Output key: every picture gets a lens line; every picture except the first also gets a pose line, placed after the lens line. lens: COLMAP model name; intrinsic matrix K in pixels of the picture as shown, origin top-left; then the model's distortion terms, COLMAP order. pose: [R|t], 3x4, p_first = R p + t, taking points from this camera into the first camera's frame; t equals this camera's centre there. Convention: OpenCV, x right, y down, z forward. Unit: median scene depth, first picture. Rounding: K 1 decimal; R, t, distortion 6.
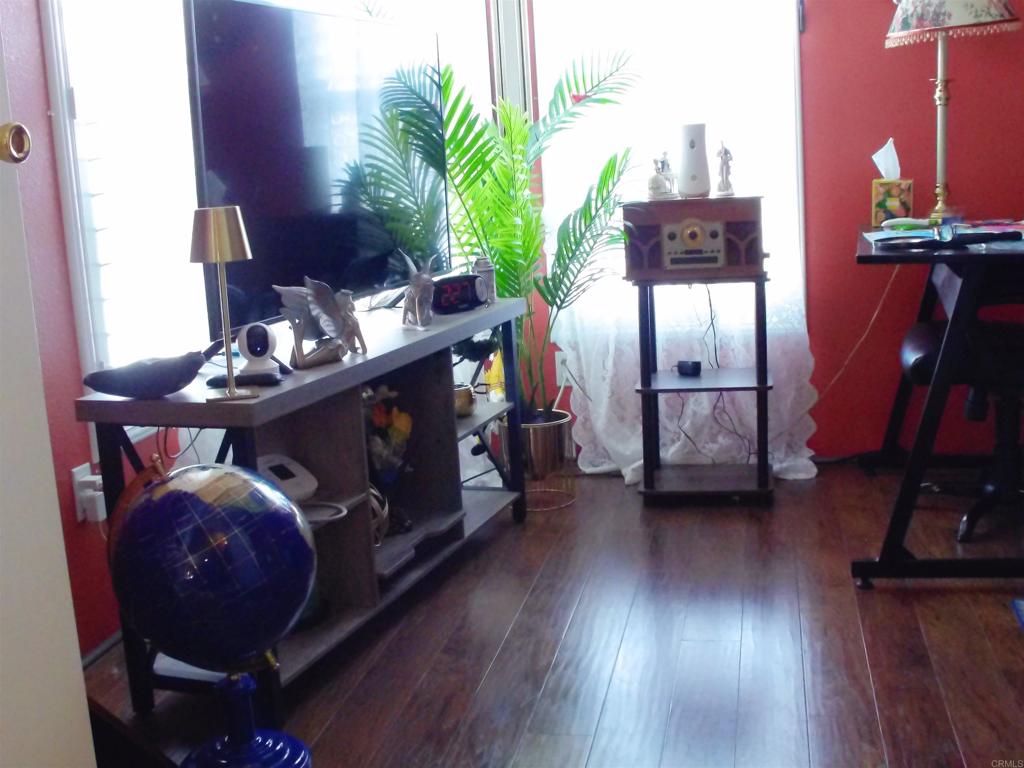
lens RADIAL K [[1284.9, 0, 512.0], [0, 1284.9, 384.0], [0, 0, 1]] dist [-0.270774, 0.505944]
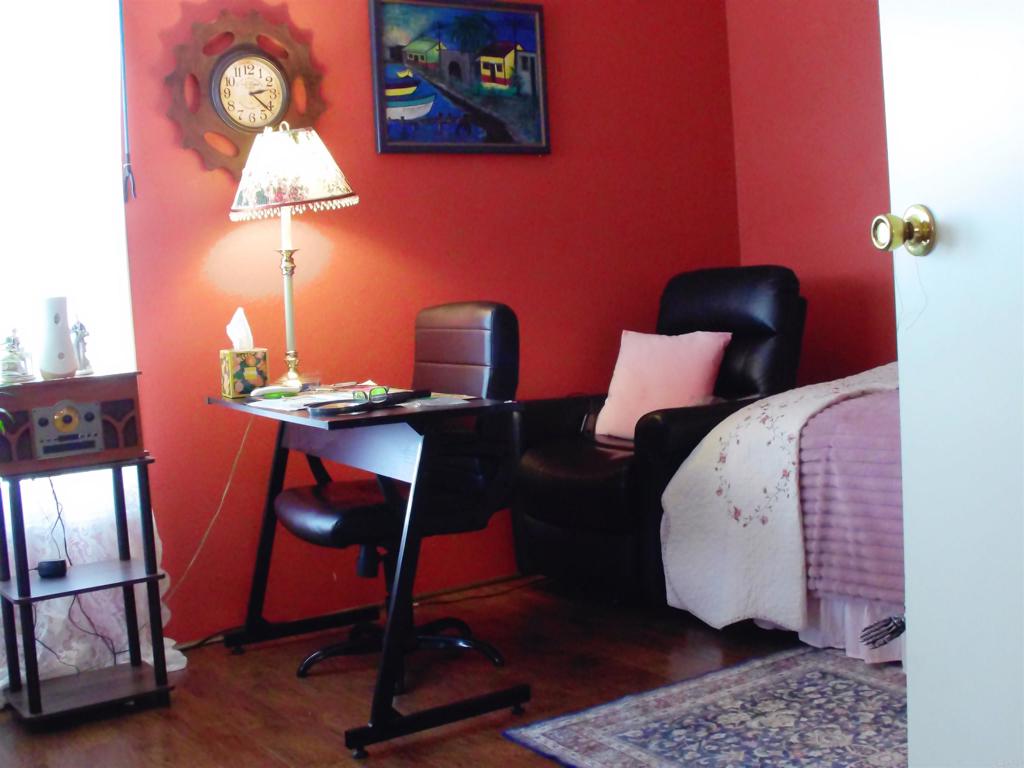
lens RADIAL K [[1284.9, 0, 512.0], [0, 1284.9, 384.0], [0, 0, 1]] dist [-0.270774, 0.505944]
pose [[0.690408, -0.040702, 0.722275, -0.278613], [0.147610, 0.985337, -0.085572, -0.019120], [-0.708201, 0.165695, 0.686292, 0.165651]]
